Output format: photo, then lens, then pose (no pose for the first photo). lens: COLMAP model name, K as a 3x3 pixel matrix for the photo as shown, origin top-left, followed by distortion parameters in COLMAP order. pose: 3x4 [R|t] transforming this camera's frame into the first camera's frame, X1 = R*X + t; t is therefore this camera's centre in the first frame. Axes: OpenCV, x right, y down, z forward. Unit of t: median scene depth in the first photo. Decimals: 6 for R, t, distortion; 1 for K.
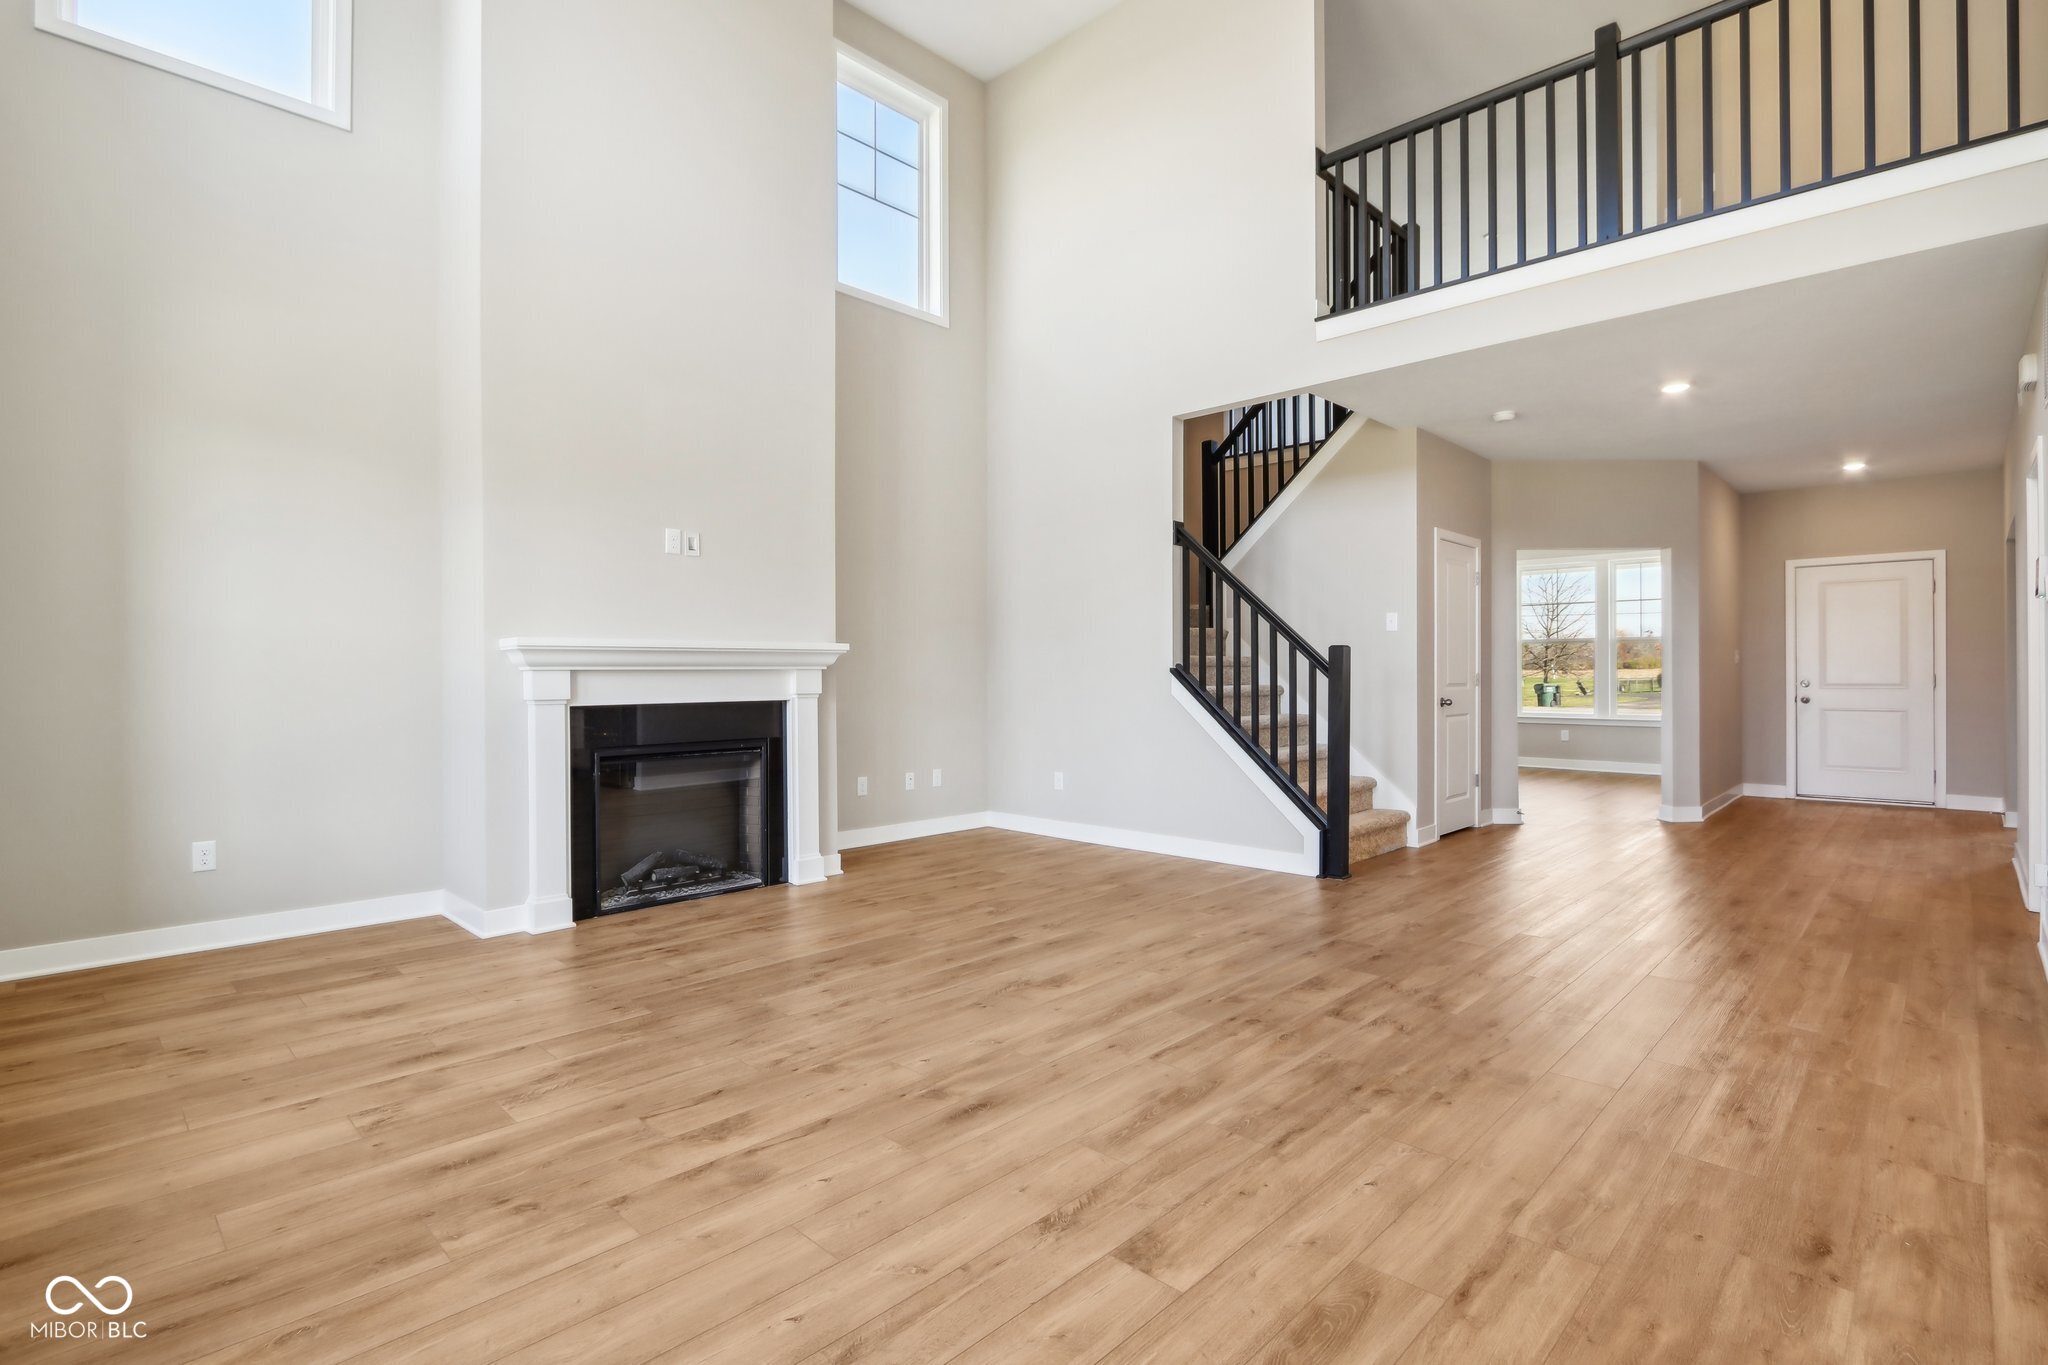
lens RADIAL K [[979.8, 0, 1019.7], [0, 979.8, 674.1], [0, 0, 1]] dist [-0.016418, 0.001194]
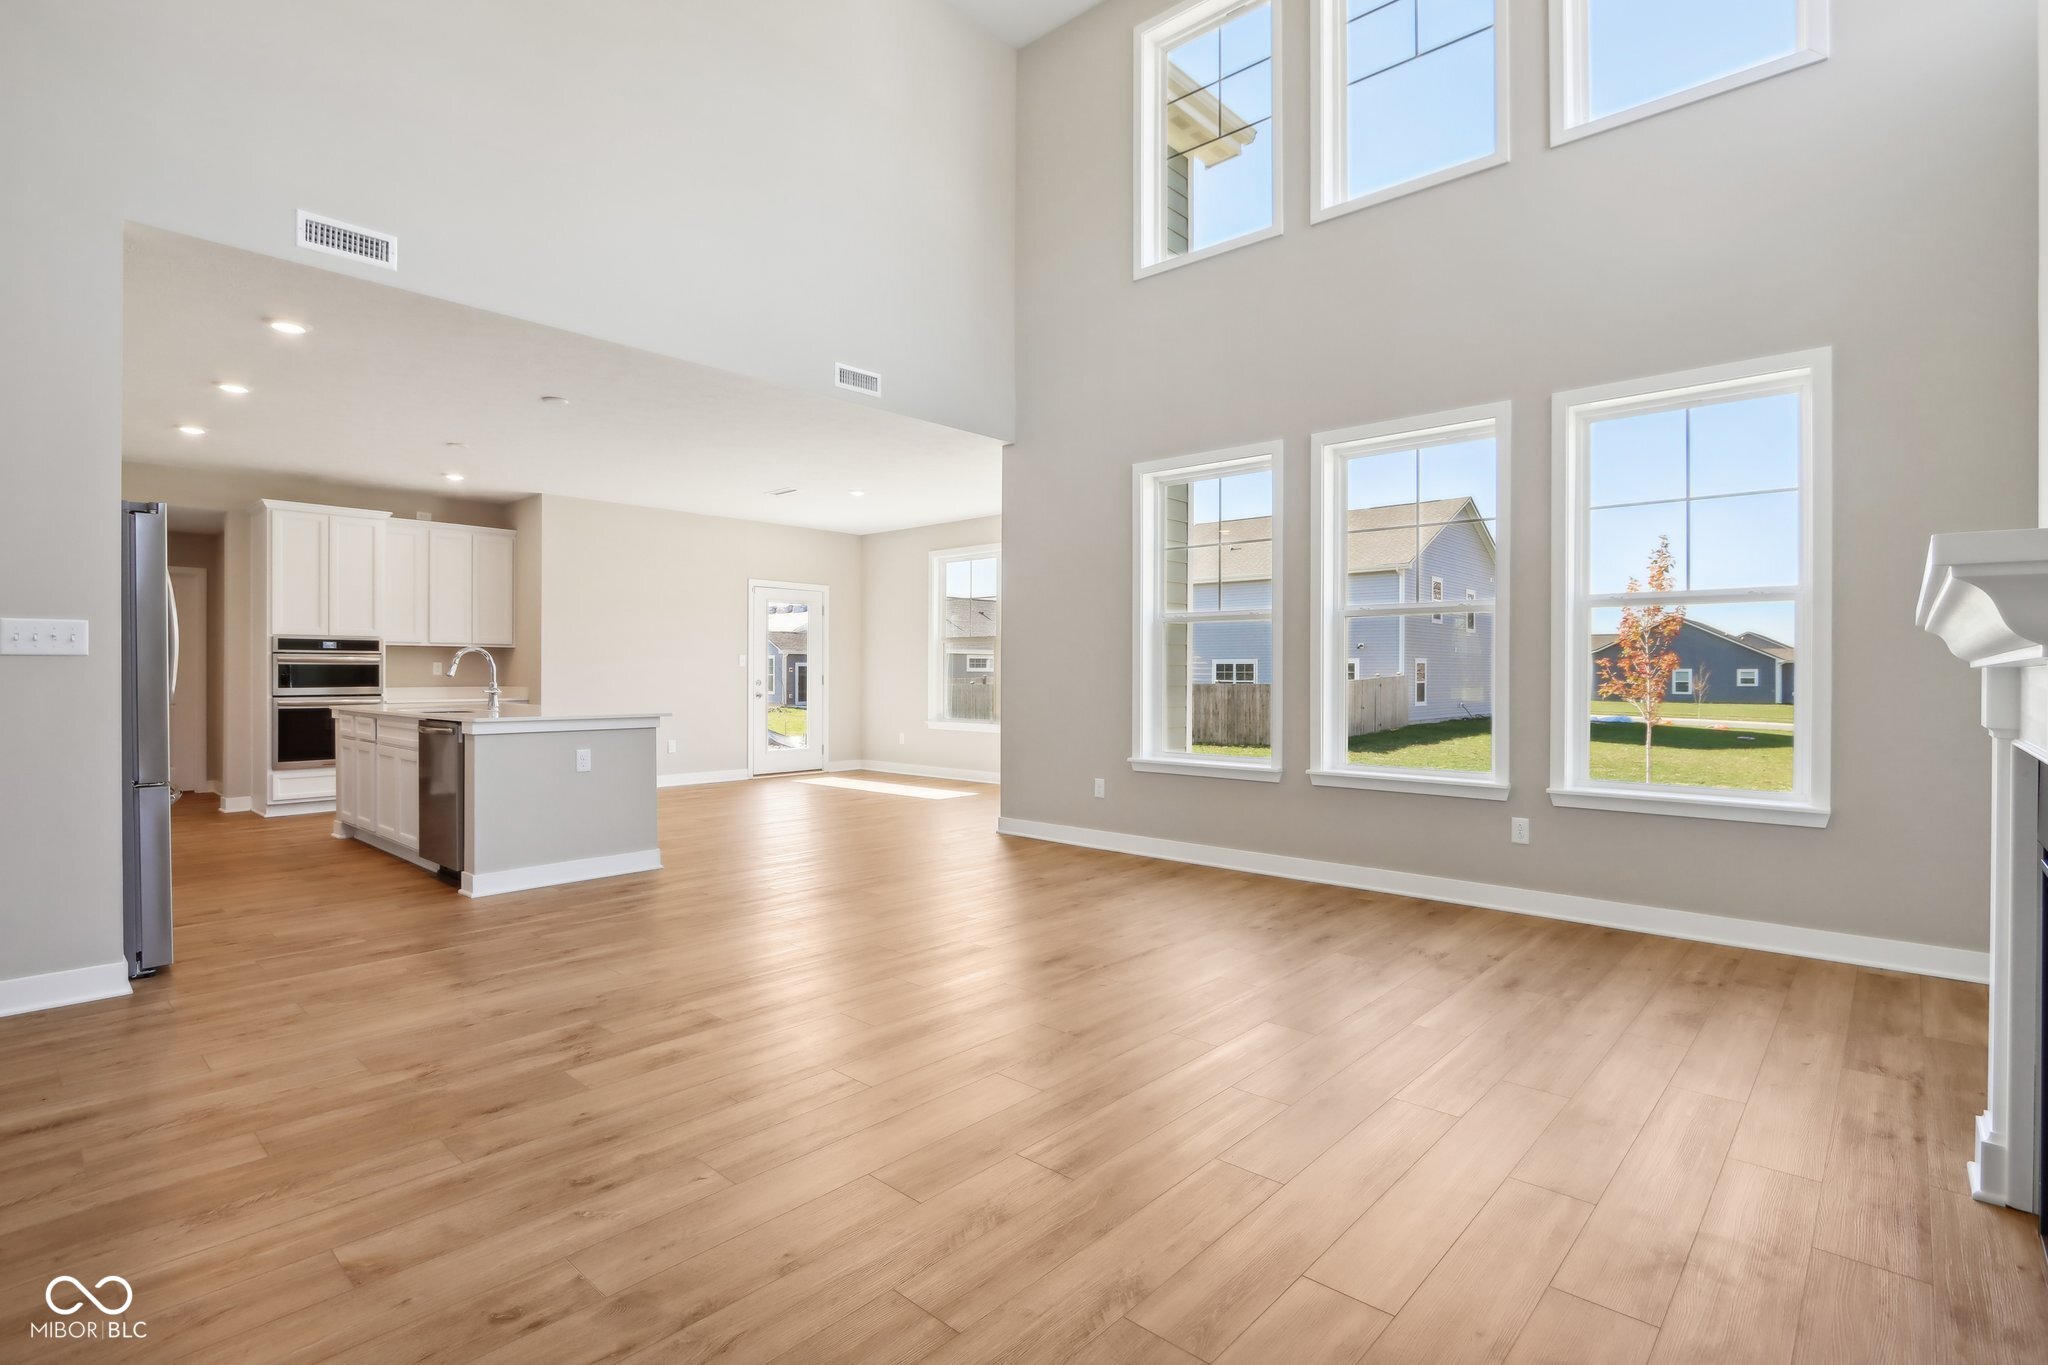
lens RADIAL K [[979.8, 0, 1025.2], [0, 979.8, 675.2], [0, 0, 1]] dist [-0.016418, 0.001194]
pose [[-0.999339, 0.001783, -0.036307, 0.043497], [0.001527, 0.999974, 0.007072, -0.006872], [0.036318, 0.007012, -0.999316, 2.173602]]
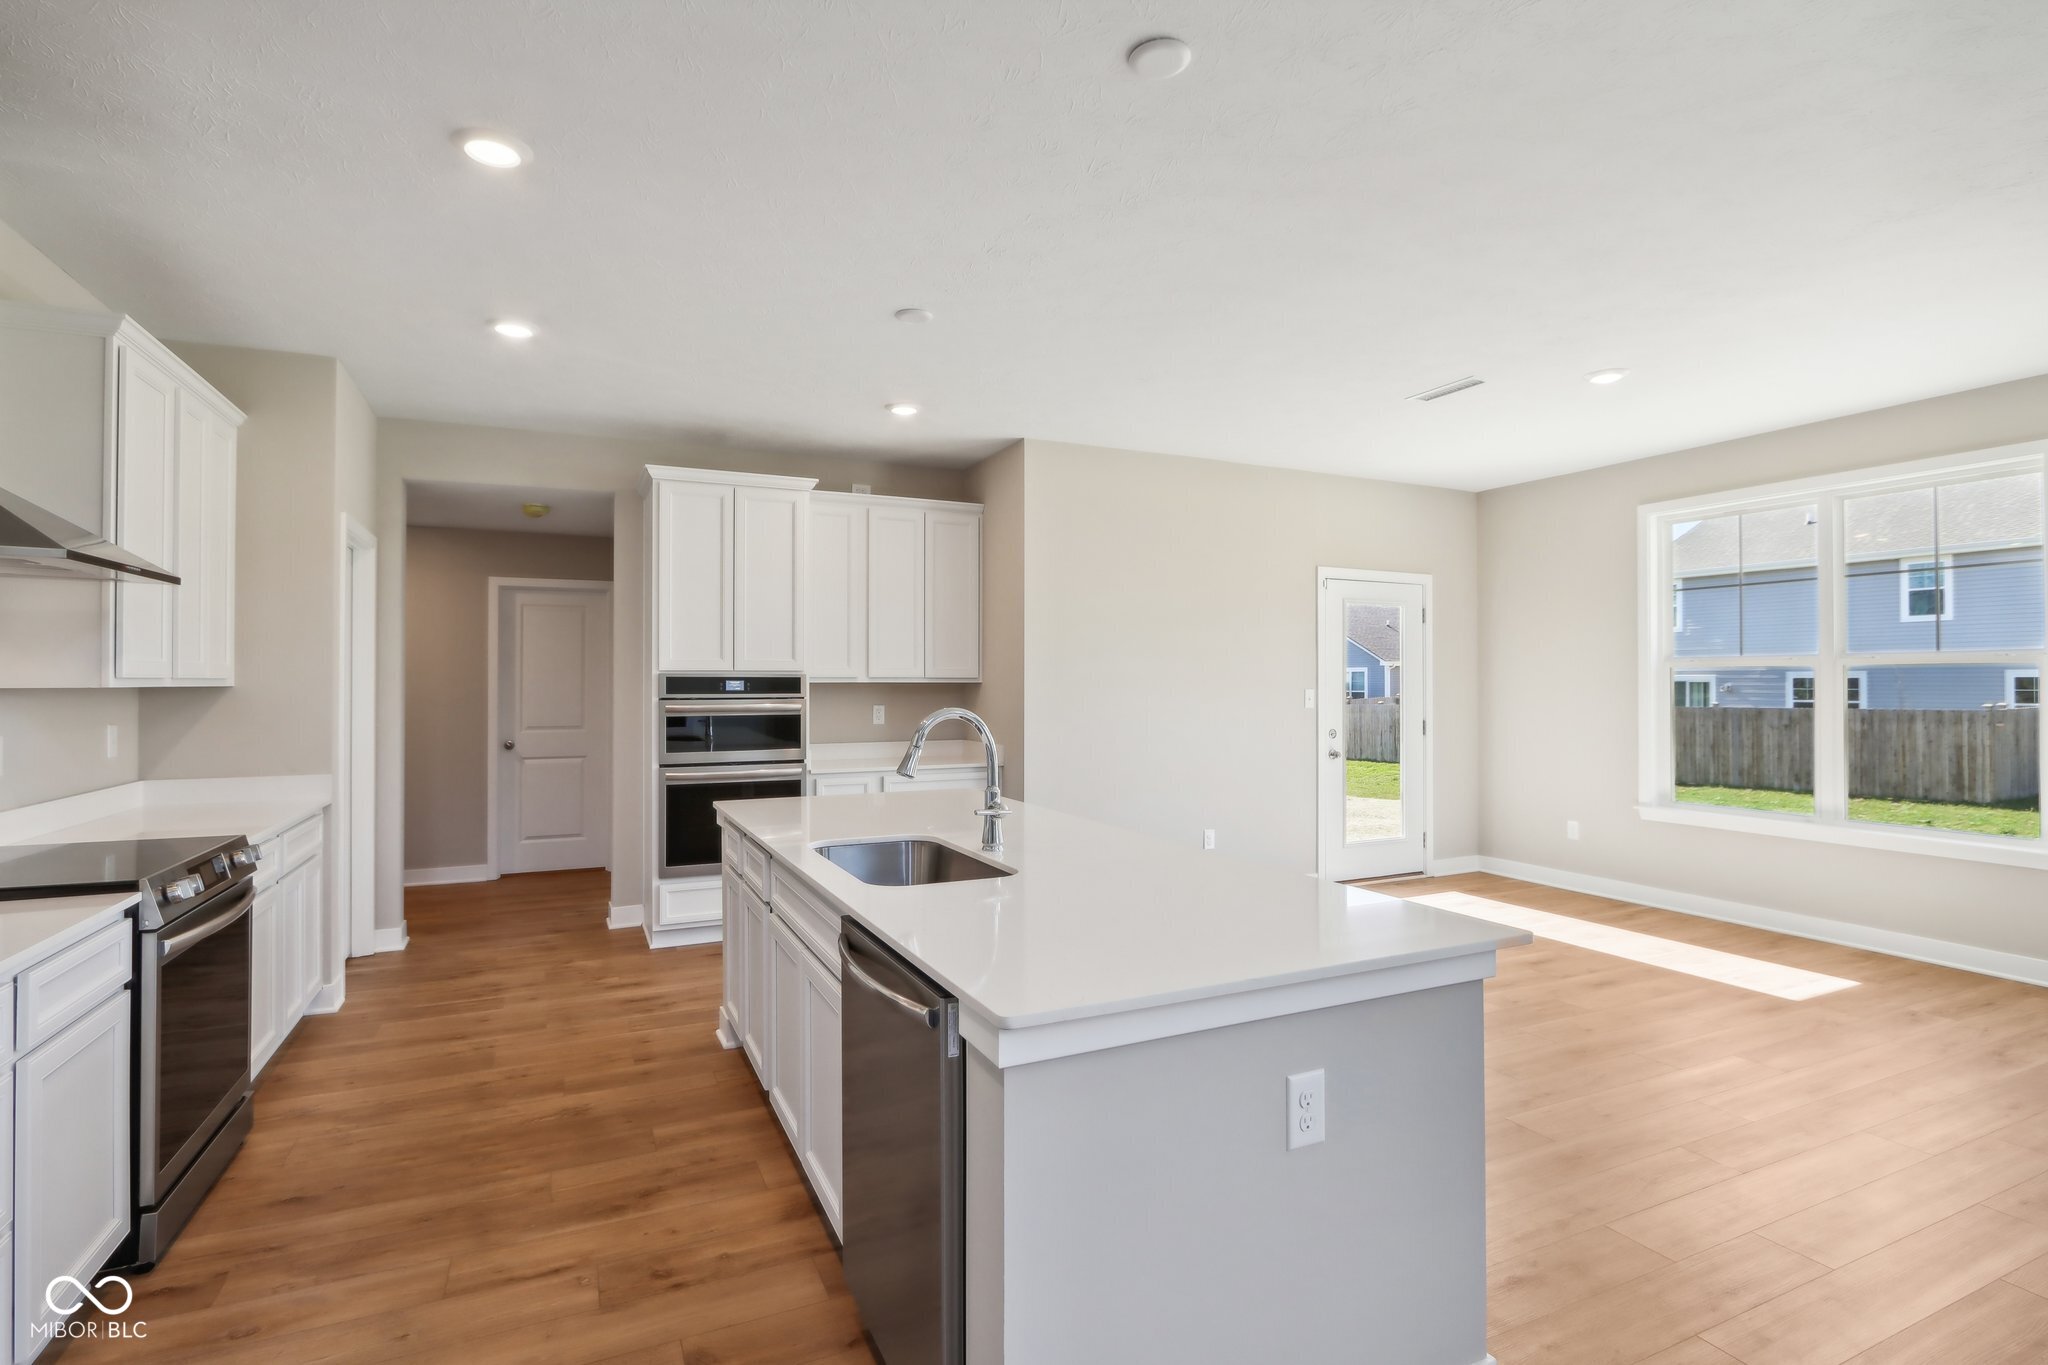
lens RADIAL K [[979.8, 0, 1019.0], [0, 979.8, 673.1], [0, 0, 1]] dist [-0.016418, 0.001194]
pose [[-0.934620, 0.008560, 0.355546, 0.748031], [0.006026, 0.999948, -0.008232, -0.077641], [-0.355597, -0.005551, -0.934623, 0.910100]]
